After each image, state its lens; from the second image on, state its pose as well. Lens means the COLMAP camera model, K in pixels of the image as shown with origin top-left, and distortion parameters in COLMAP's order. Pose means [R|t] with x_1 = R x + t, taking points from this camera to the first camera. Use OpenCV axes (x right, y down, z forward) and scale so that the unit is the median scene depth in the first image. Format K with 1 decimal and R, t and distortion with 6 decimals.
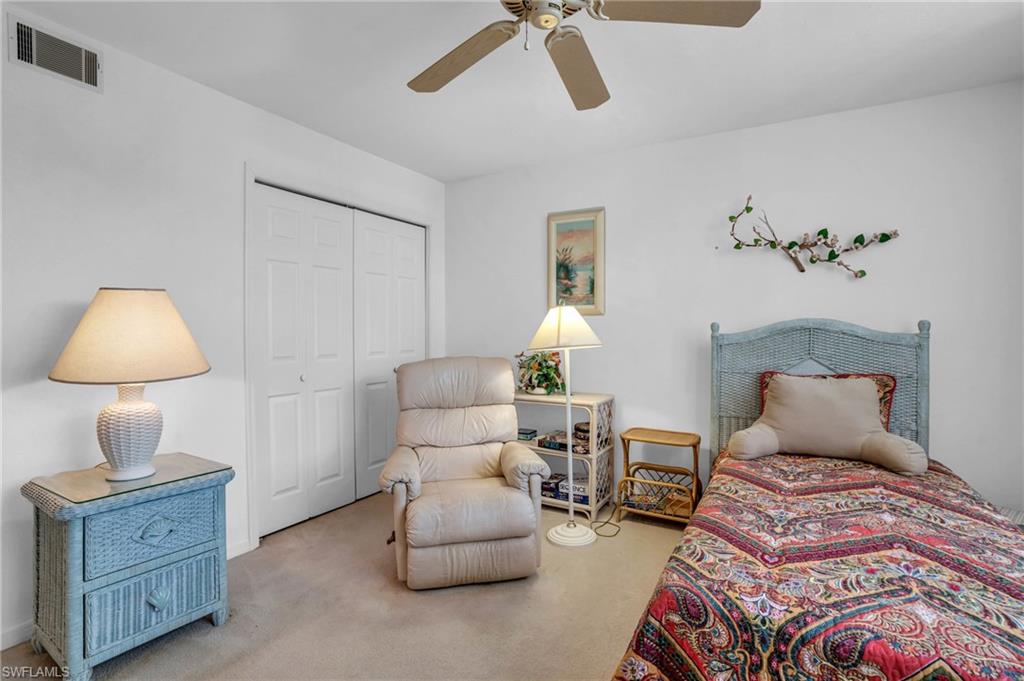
lens RADIAL K [[473.1, 0, 510.8], [0, 473.1, 334.4], [0, 0, 1]] dist [-0.063226, 0.021981]
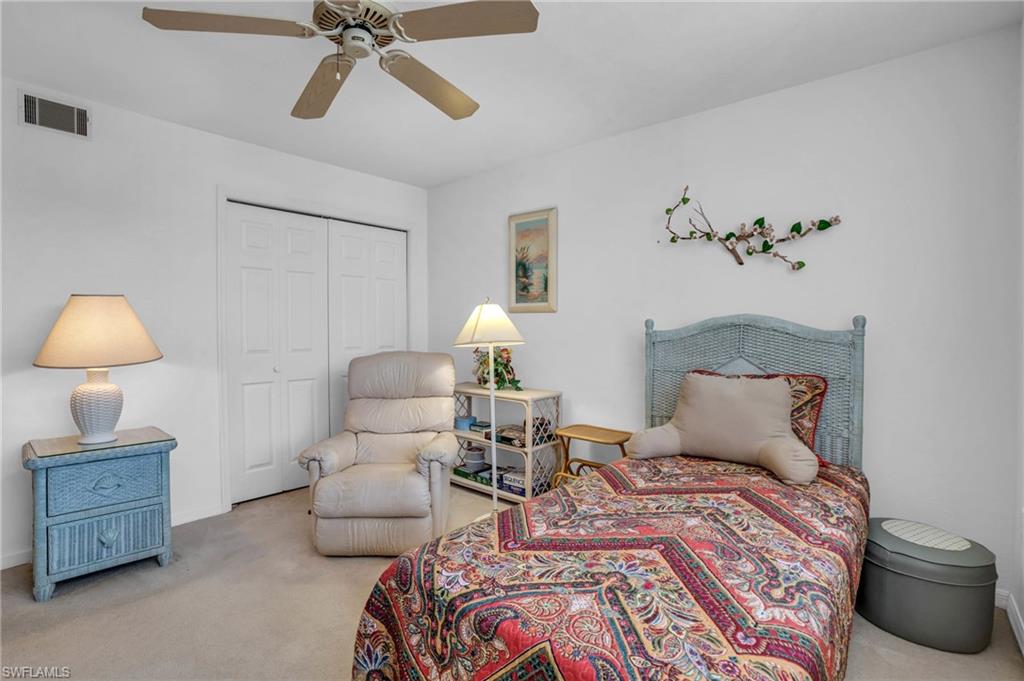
lens RADIAL K [[476.2, 0, 509.5], [0, 476.2, 336.3], [0, 0, 1]] dist [-0.064099, 0.022980]
pose [[0.980970, 0.002899, -0.194137, 0.464637], [-0.001239, 0.999962, 0.008673, 0.002574], [0.194154, -0.008268, 0.980936, -0.029410]]
